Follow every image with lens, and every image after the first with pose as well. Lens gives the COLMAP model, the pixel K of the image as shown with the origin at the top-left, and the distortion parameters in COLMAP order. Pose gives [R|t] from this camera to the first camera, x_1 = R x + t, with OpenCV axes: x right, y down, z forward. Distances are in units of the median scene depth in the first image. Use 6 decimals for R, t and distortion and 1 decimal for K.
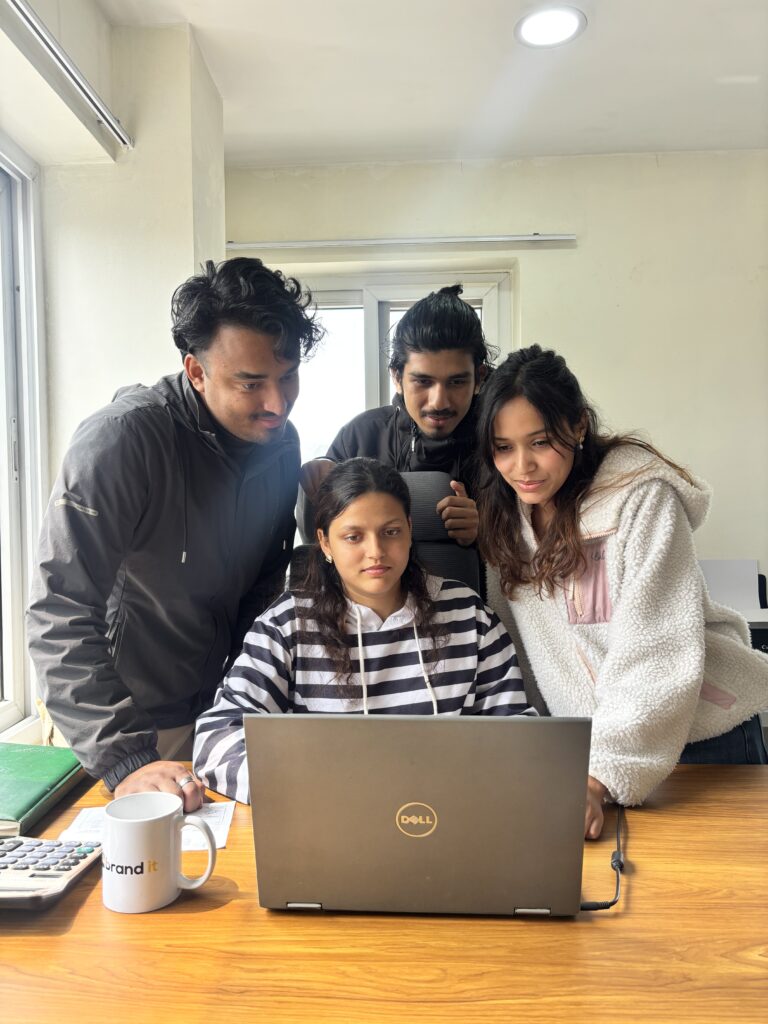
lens RADIAL K [[766.1, 0, 384.0], [0, 766.1, 512.0], [0, 0, 1]] dist [-0.001369, -0.004441]
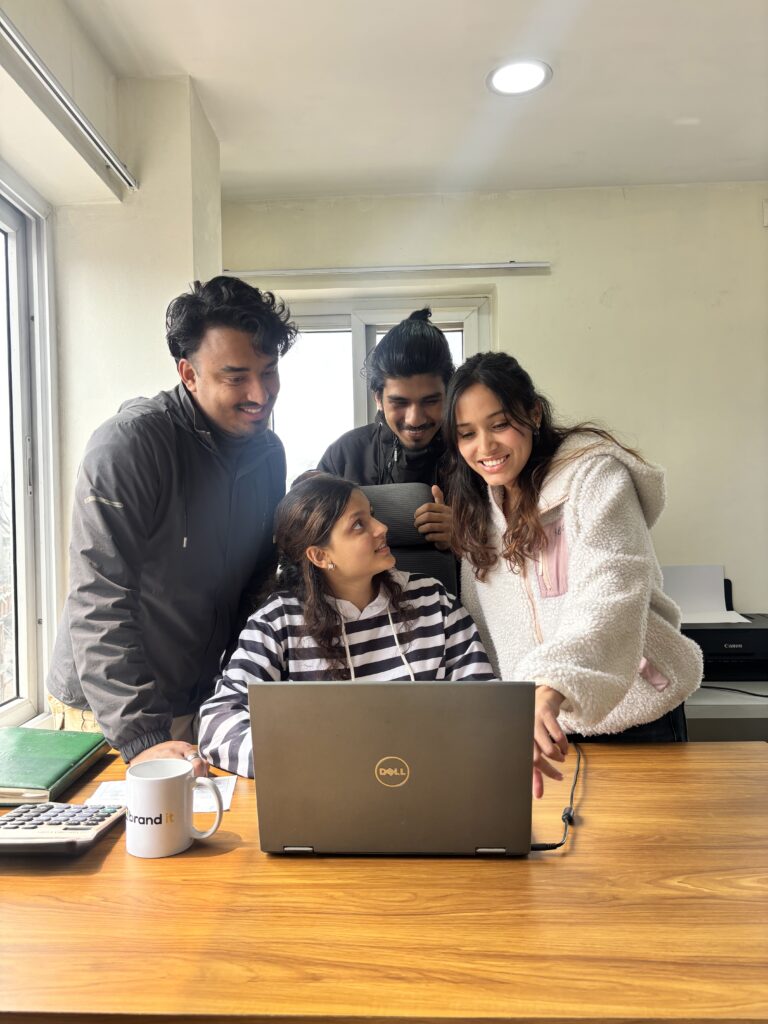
lens RADIAL K [[766.1, 0, 384.0], [0, 766.1, 512.0], [0, 0, 1]] dist [-0.001369, -0.004441]
pose [[0.999923, -0.006612, 0.010522, 0.017272], [0.006813, 0.999793, -0.019166, 0.015946], [-0.010394, 0.019236, 0.999761, -0.177289]]
